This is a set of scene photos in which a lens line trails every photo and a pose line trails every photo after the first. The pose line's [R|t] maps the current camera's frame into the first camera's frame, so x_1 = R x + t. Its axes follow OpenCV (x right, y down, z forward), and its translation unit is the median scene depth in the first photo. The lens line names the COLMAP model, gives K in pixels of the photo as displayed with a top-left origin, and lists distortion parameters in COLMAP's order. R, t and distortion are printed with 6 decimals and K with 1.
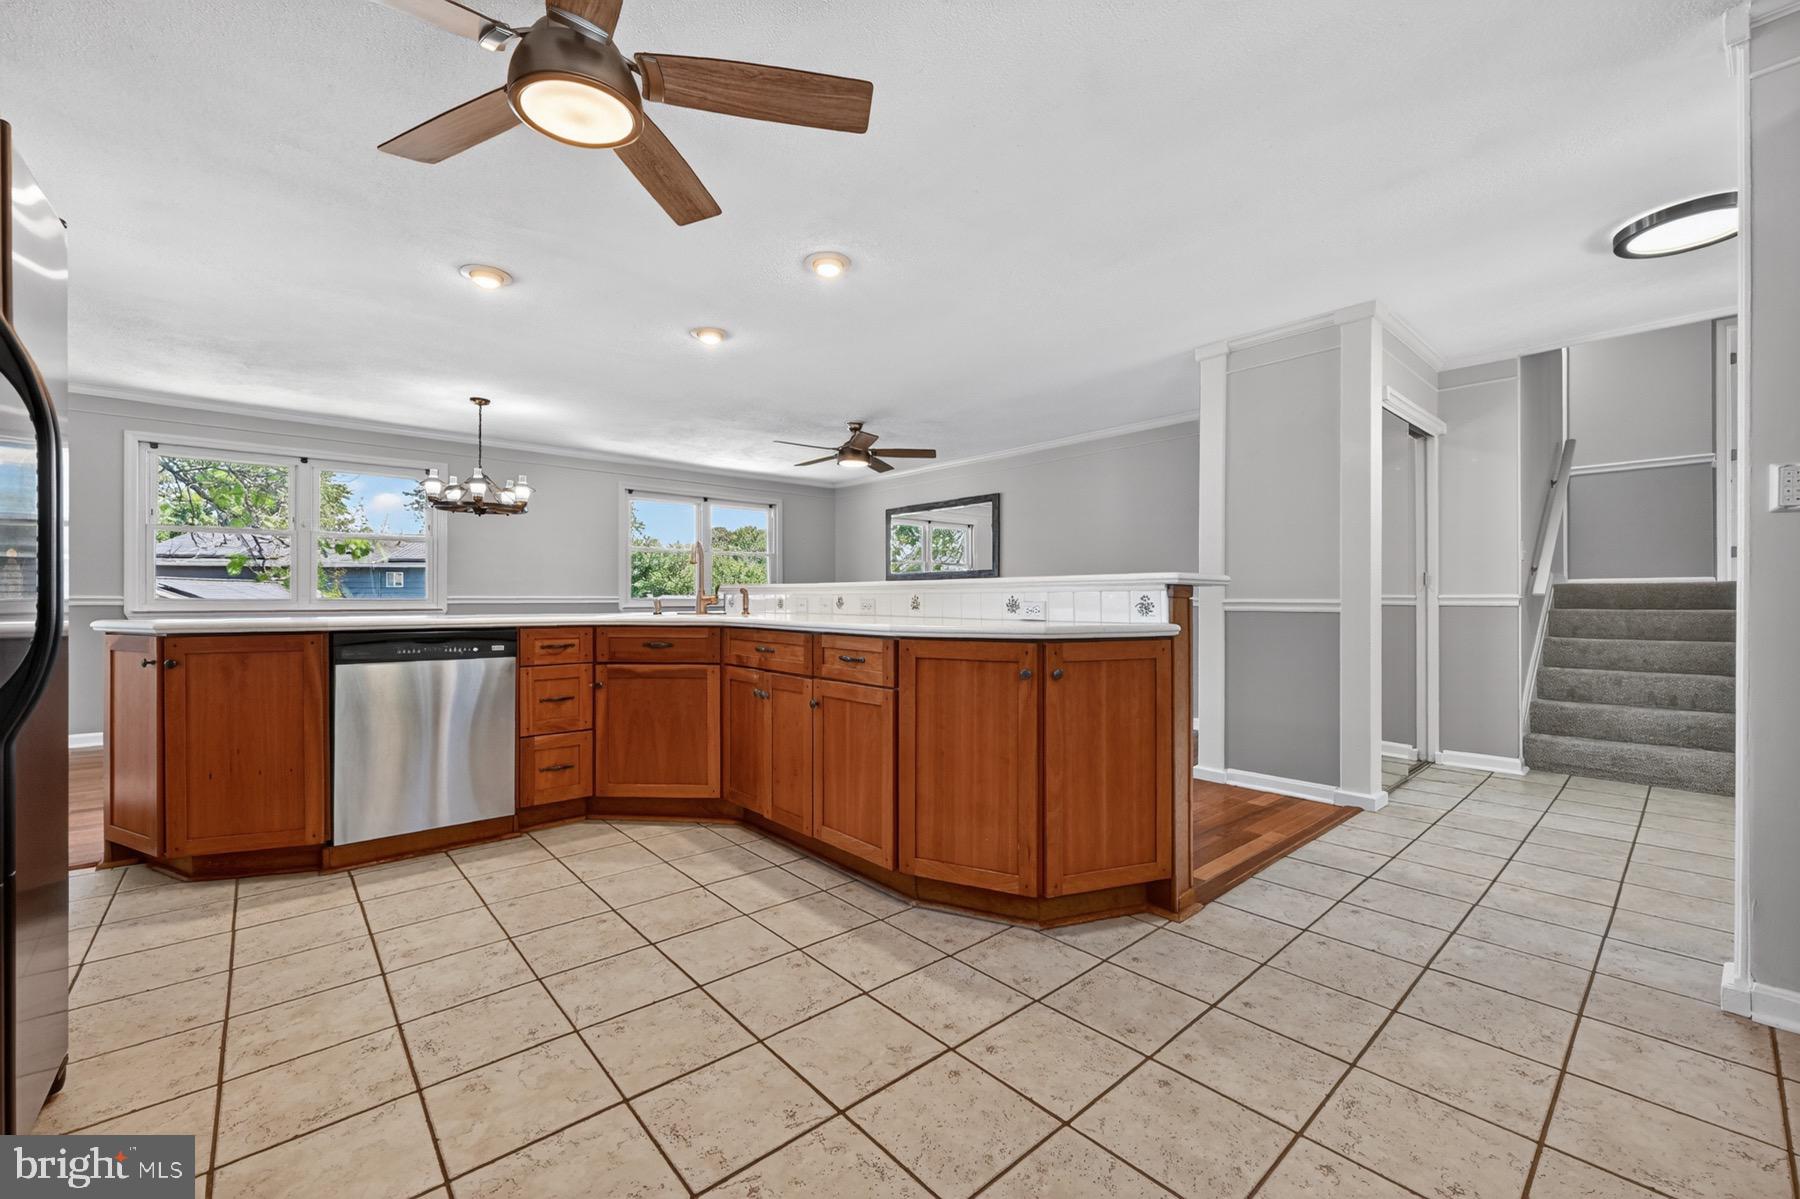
lens RADIAL K [[716.9, 0, 897.6], [0, 716.9, 597.9], [0, 0, 1]] dist [0.001364, 0.000218]
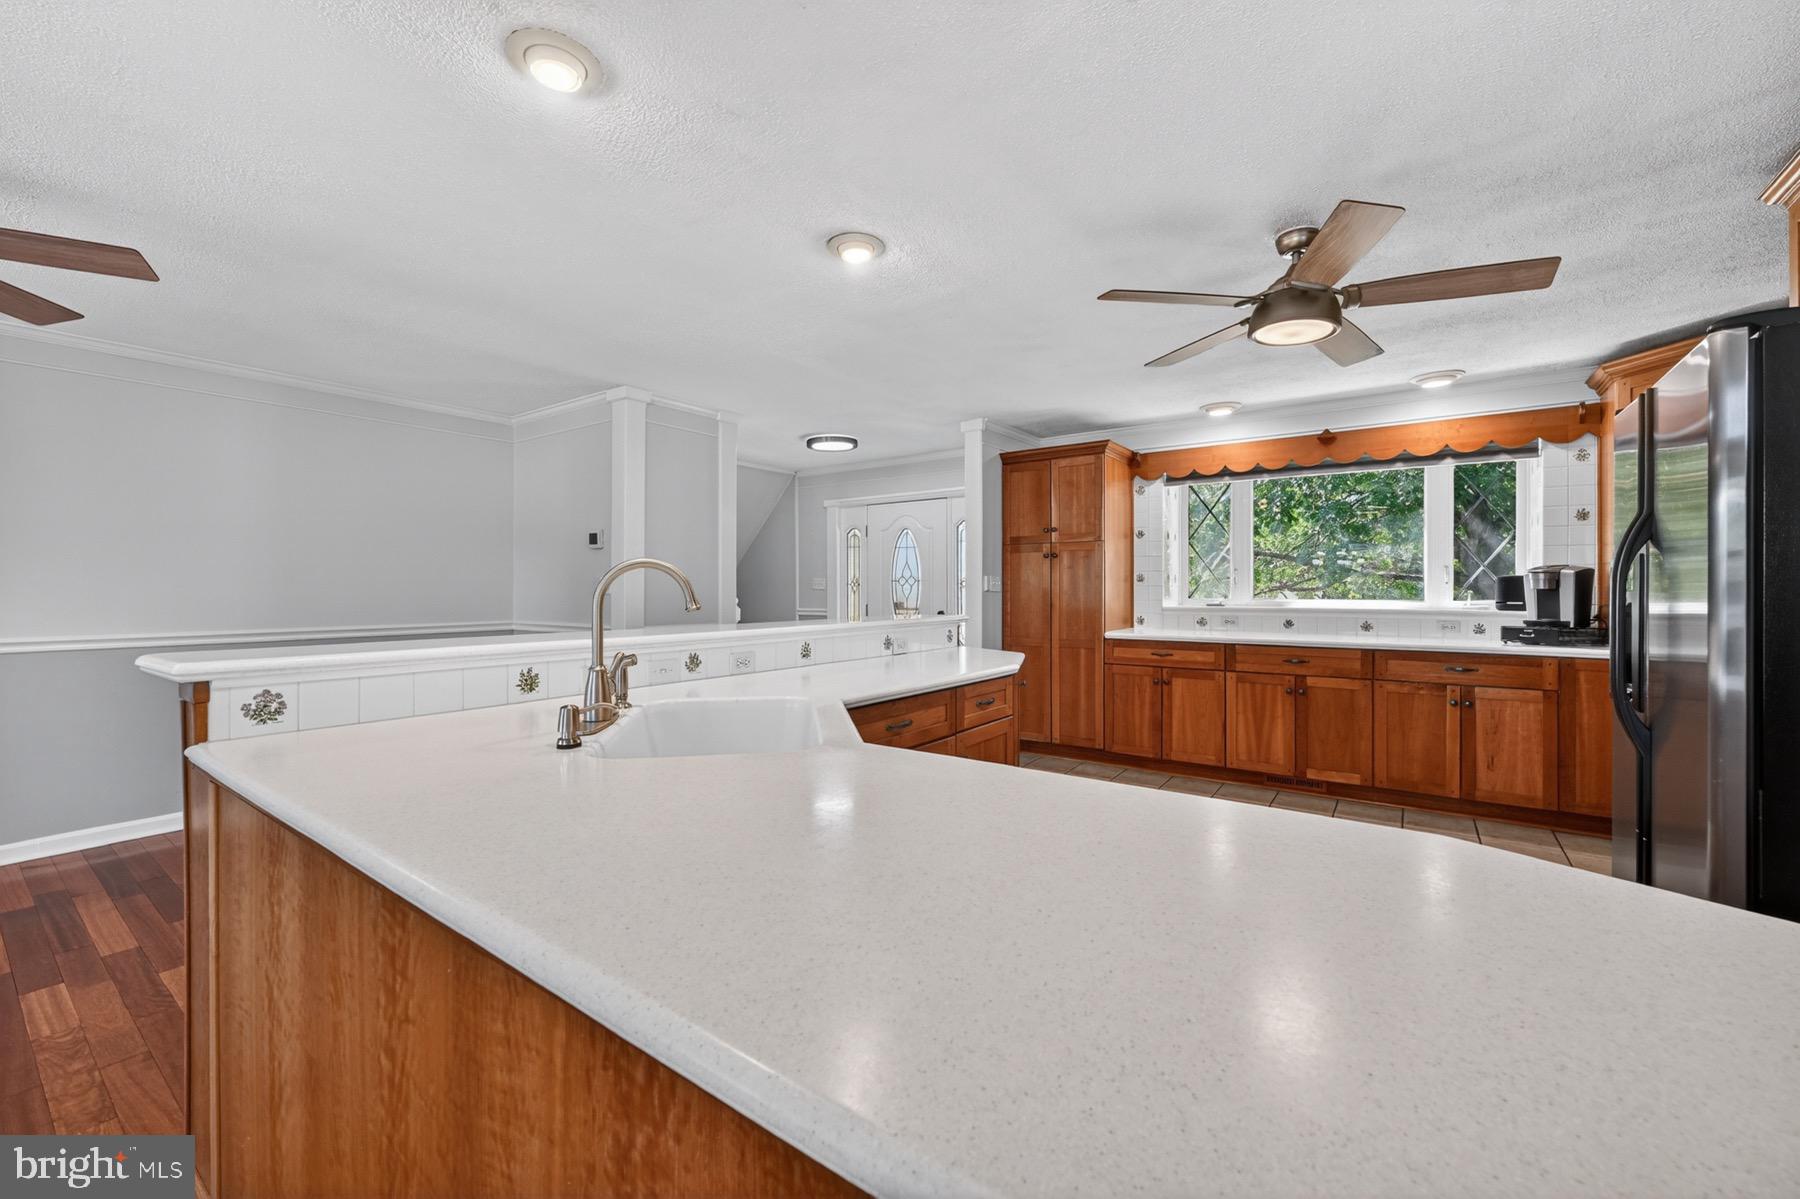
lens RADIAL K [[713.8, 0, 902.0], [0, 713.8, 591.4], [0, 0, 1]] dist [0.000174, 0.000306]
pose [[-0.225017, -0.000490, 0.974355, -0.950284], [0.000515, 1.000000, 0.000622, -0.073089], [-0.974355, 0.000642, -0.225017, 1.178742]]
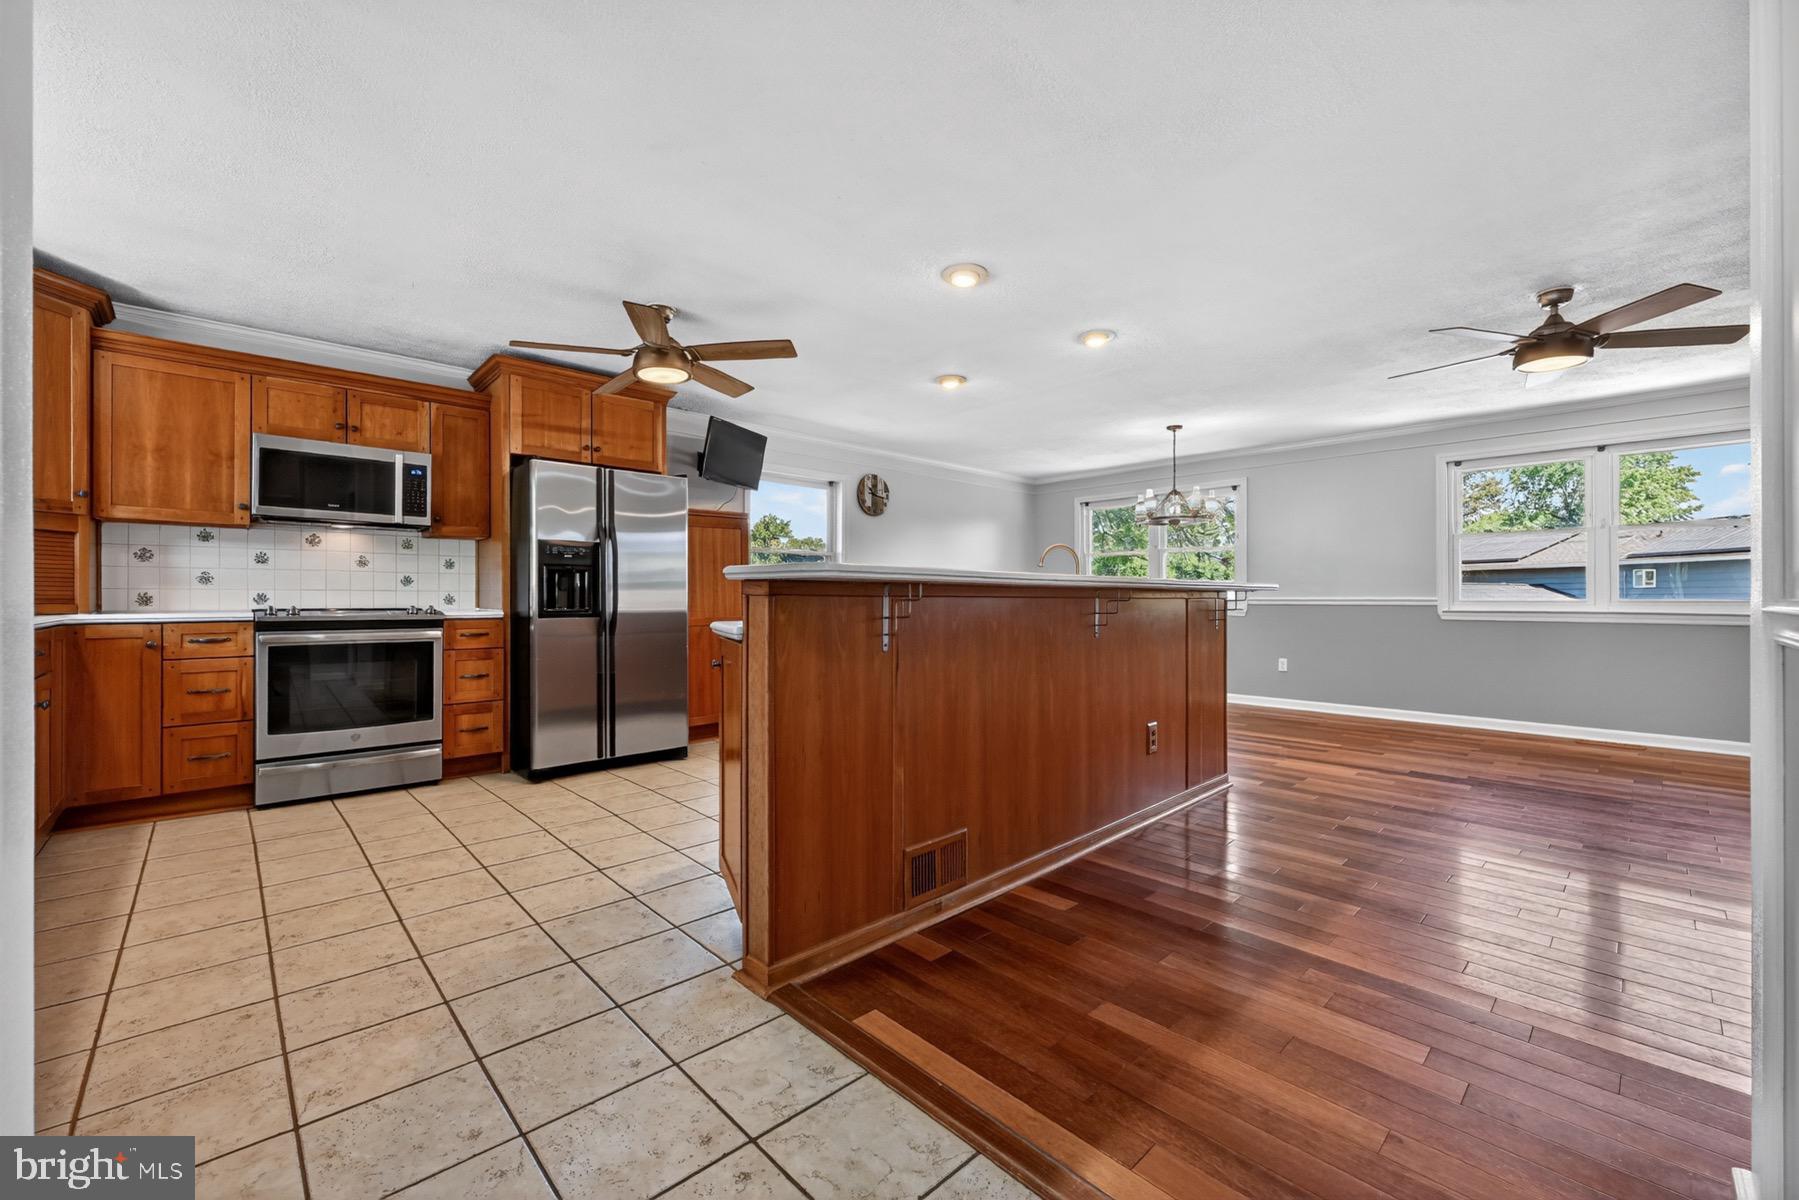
lens RADIAL K [[716.5, 0, 897.1], [0, 716.5, 598.4], [0, 0, 1]] dist [0.001364, 0.000218]
pose [[0.037411, -0.000981, -0.999299, 0.969858], [-0.001470, 0.999998, -0.001037, 0.002620], [0.999299, 0.001507, 0.037409, 0.899403]]
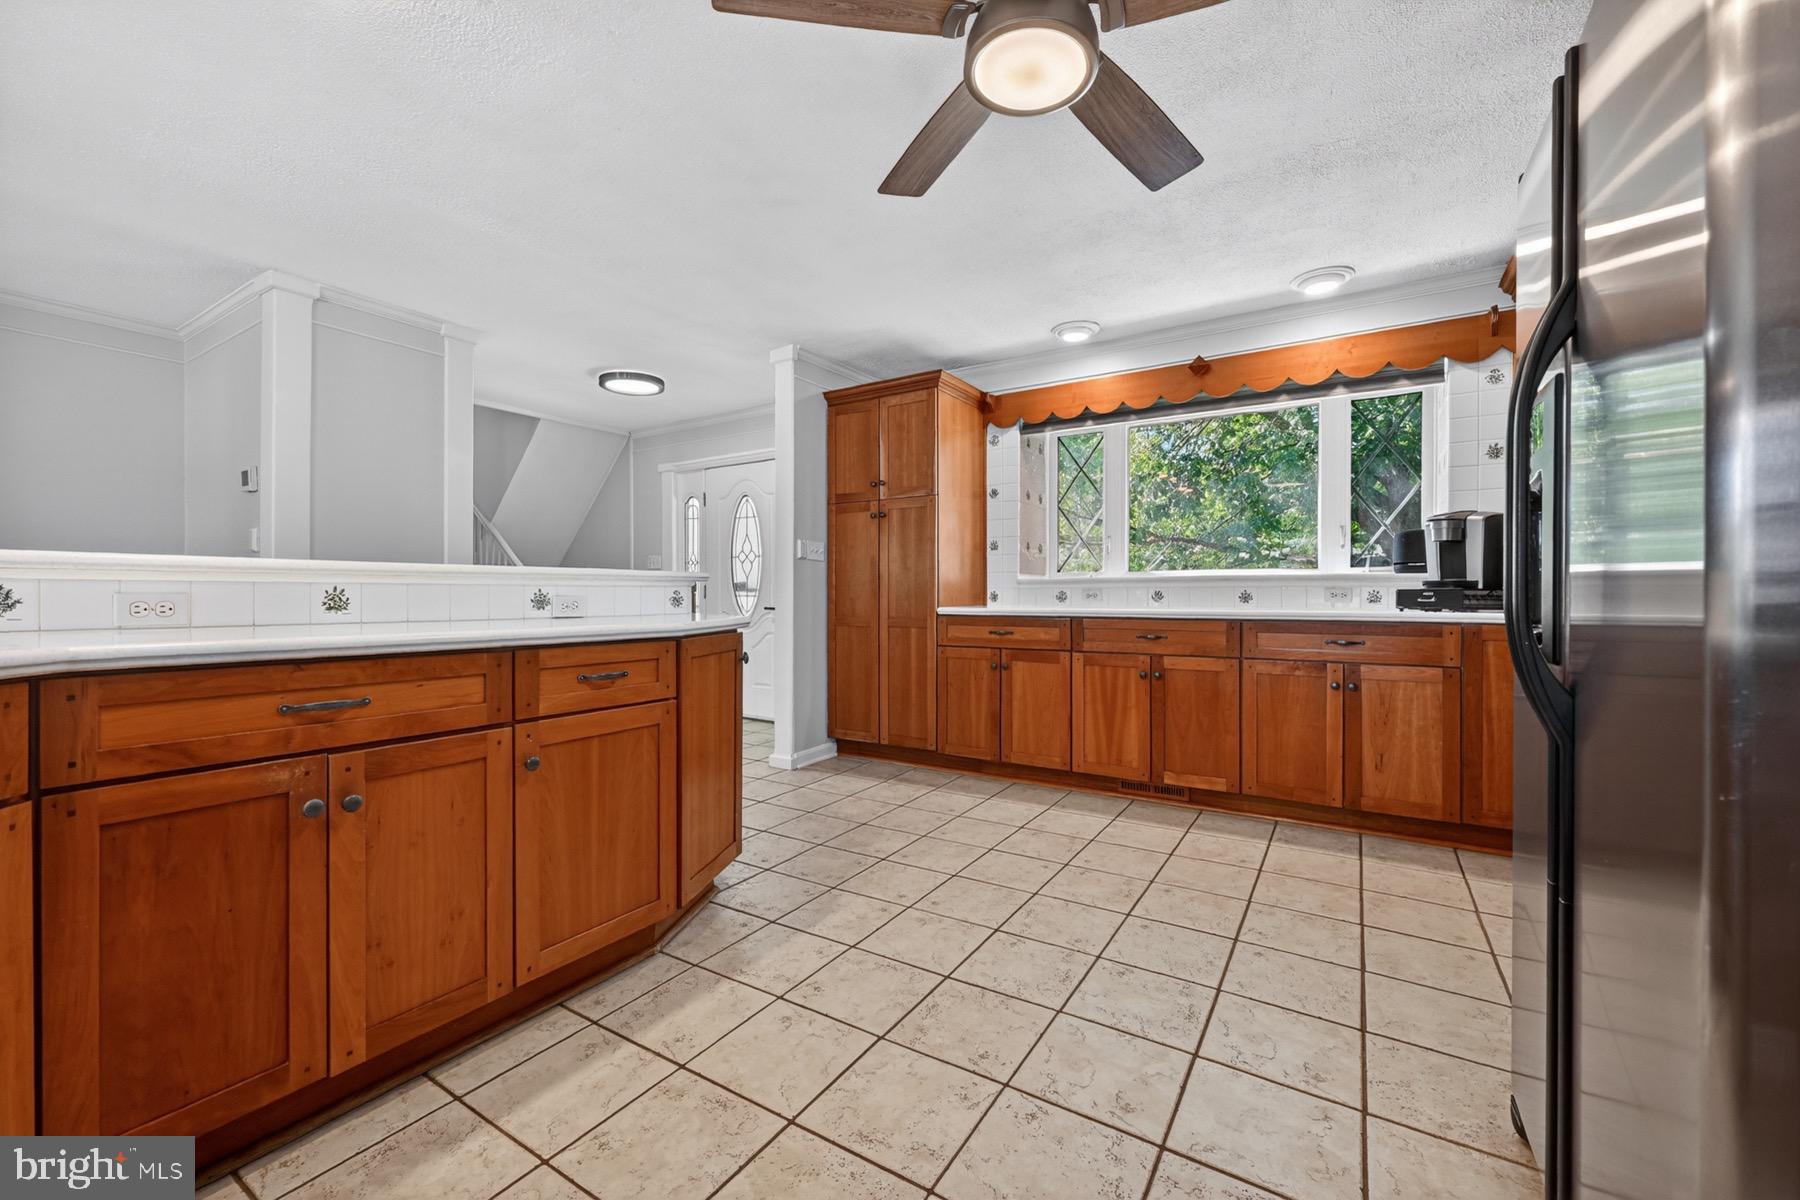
lens RADIAL K [[716.9, 0, 897.6], [0, 716.9, 598.4], [0, 0, 1]] dist [0.001364, 0.000218]
pose [[-0.274338, -0.002087, 0.961631, -0.718870], [-0.000218, 0.999998, 0.002108, 0.005373], [-0.961633, 0.000369, -0.274338, 0.785414]]
